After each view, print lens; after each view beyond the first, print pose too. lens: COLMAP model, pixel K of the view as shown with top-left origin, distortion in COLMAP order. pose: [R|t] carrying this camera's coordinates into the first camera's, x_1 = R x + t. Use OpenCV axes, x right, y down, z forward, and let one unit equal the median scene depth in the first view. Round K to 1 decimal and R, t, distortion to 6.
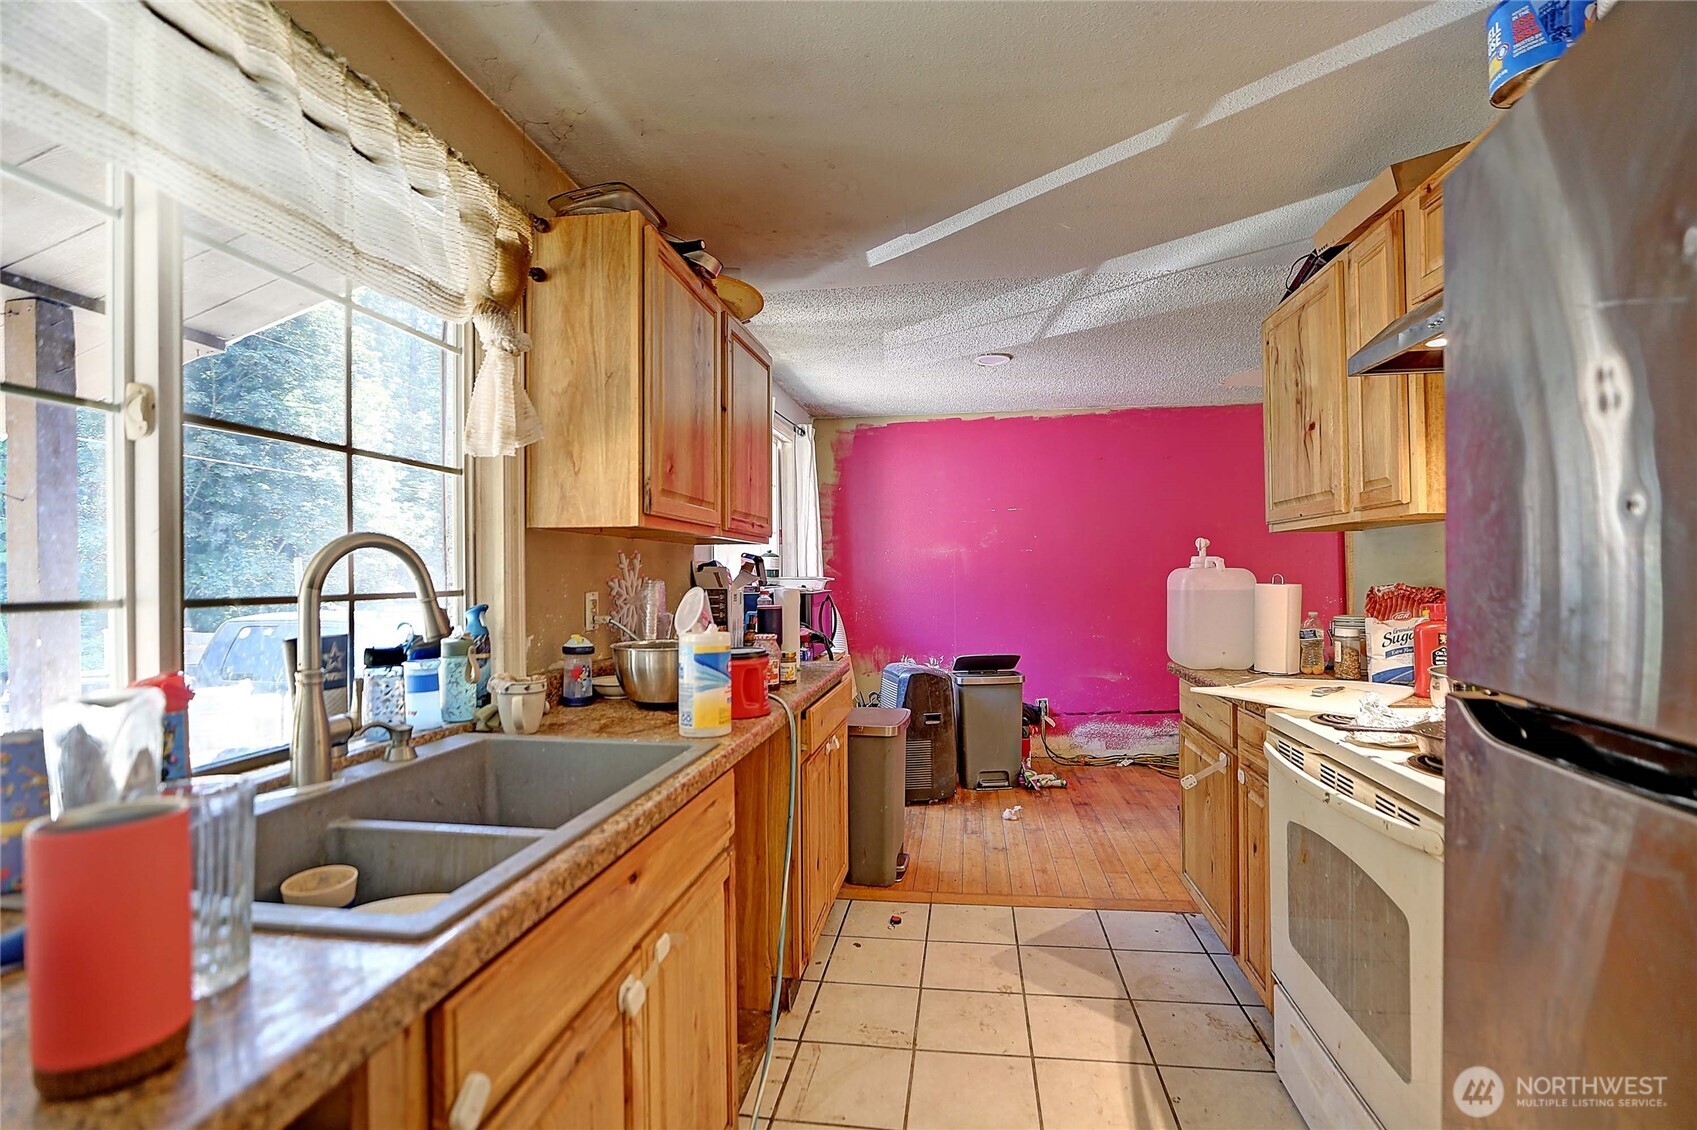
lens RADIAL K [[780.9, 0, 852.6], [0, 780.9, 558.1], [0, 0, 1]] dist [-0.036261, 0.015254]
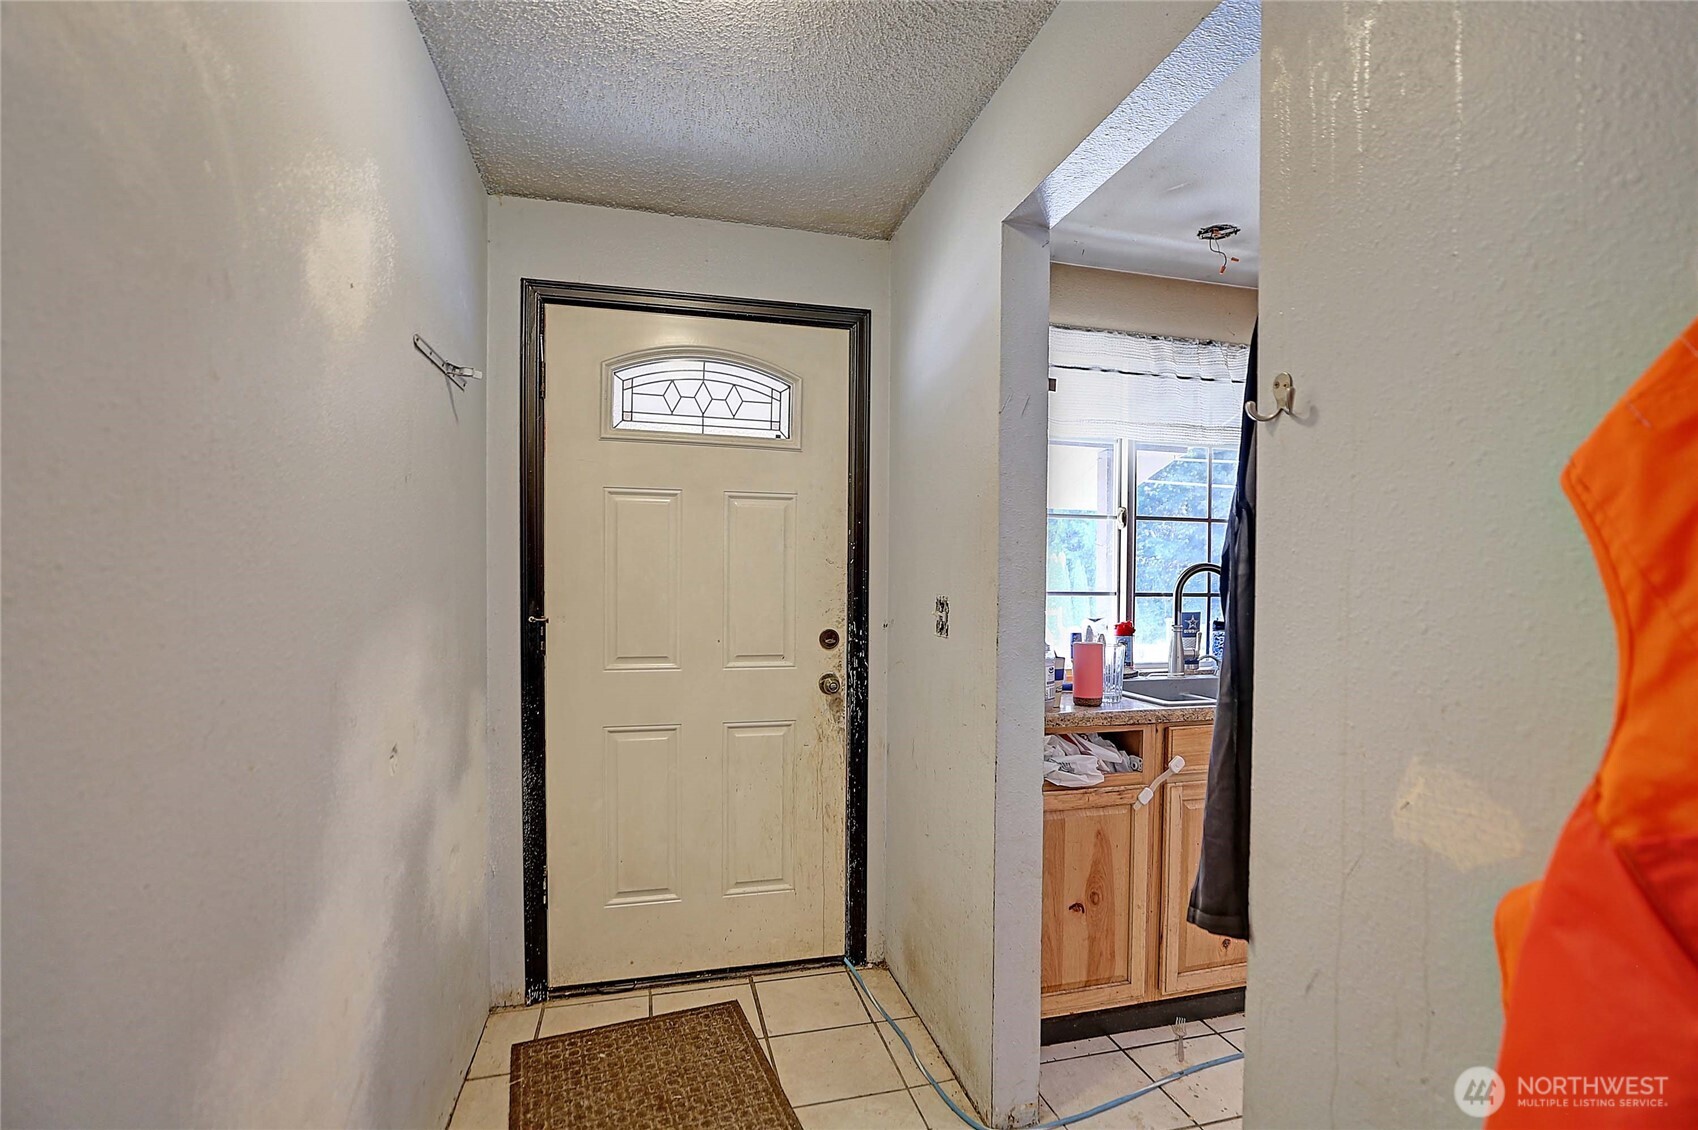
lens RADIAL K [[781.3, 0, 853.1], [0, 781.3, 558.1], [0, 0, 1]] dist [-0.036261, 0.015254]
pose [[0.379193, -0.007157, -0.925290, 1.135502], [-0.004172, 0.999947, -0.009444, -0.032122], [0.925308, 0.007441, 0.379143, -0.817872]]
